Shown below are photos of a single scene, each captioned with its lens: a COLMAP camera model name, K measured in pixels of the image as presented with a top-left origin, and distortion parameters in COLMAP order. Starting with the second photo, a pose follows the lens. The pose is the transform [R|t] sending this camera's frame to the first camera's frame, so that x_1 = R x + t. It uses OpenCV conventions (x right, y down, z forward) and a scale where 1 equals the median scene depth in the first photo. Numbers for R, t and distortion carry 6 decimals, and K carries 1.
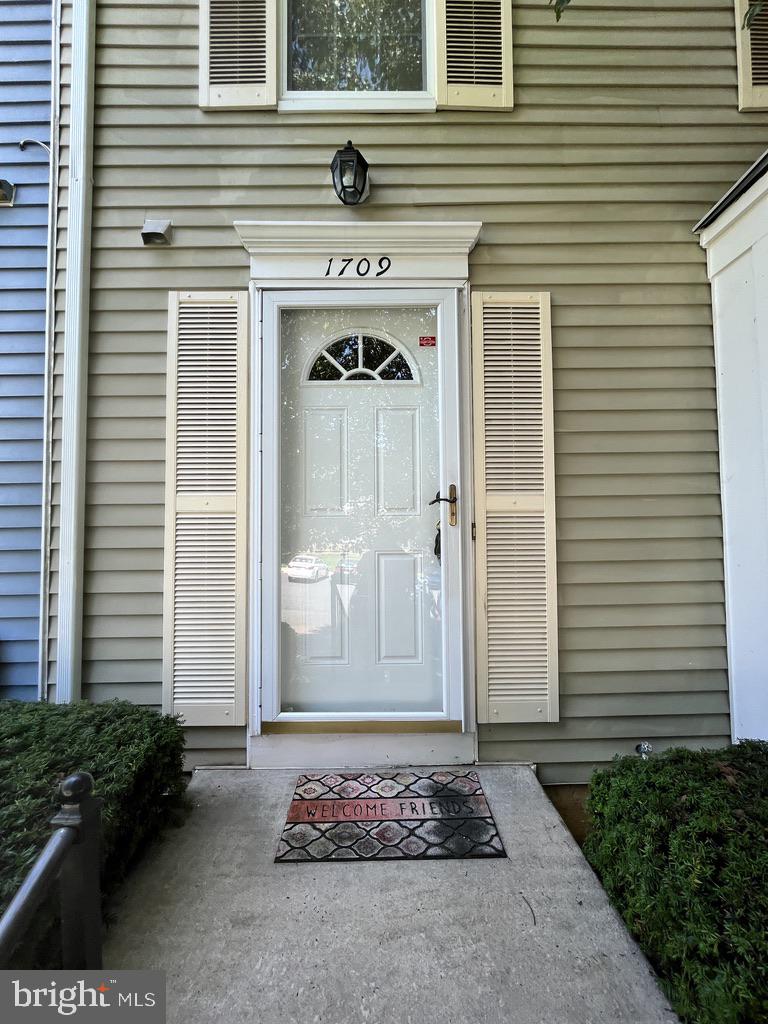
lens RADIAL K [[413.1, 0, 377.3], [0, 413.1, 510.1], [0, 0, 1]] dist [-0.001838, -0.000135]
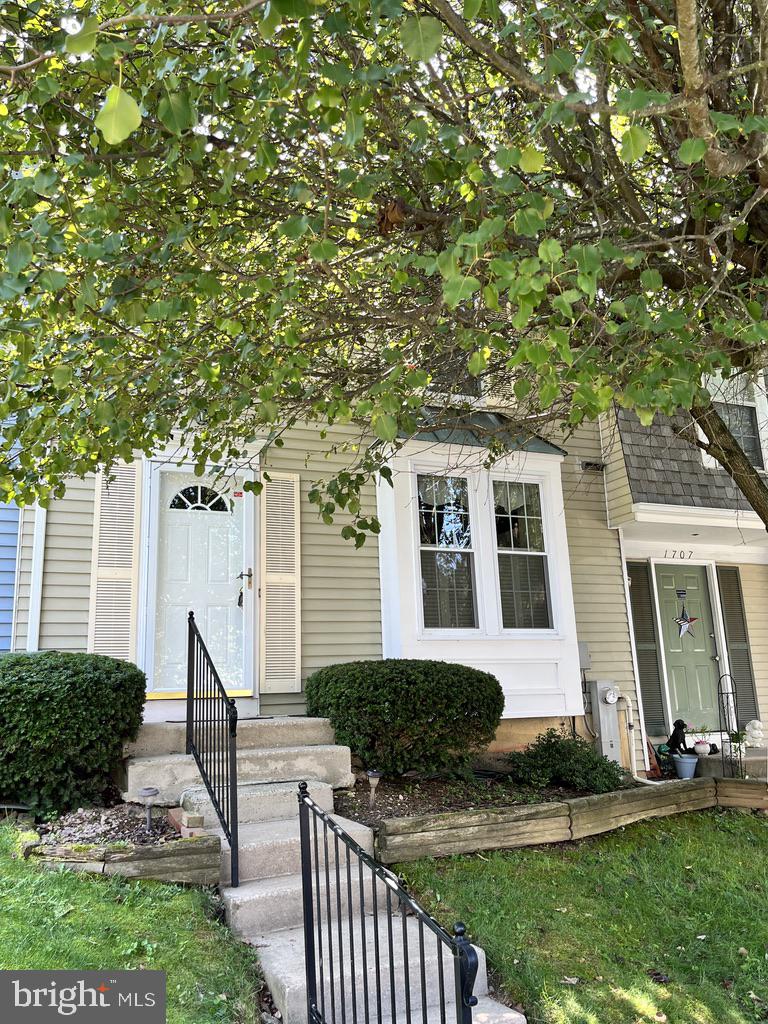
lens RADIAL K [[855.1, 0, 384.8], [0, 855.1, 498.3], [0, 0, 1]] dist [0.054813, -0.070281]
pose [[0.918431, 0.069225, 0.389476, -0.803079], [0.015330, 0.977601, -0.209908, 0.460358], [-0.395283, 0.198757, 0.896798, -2.852496]]
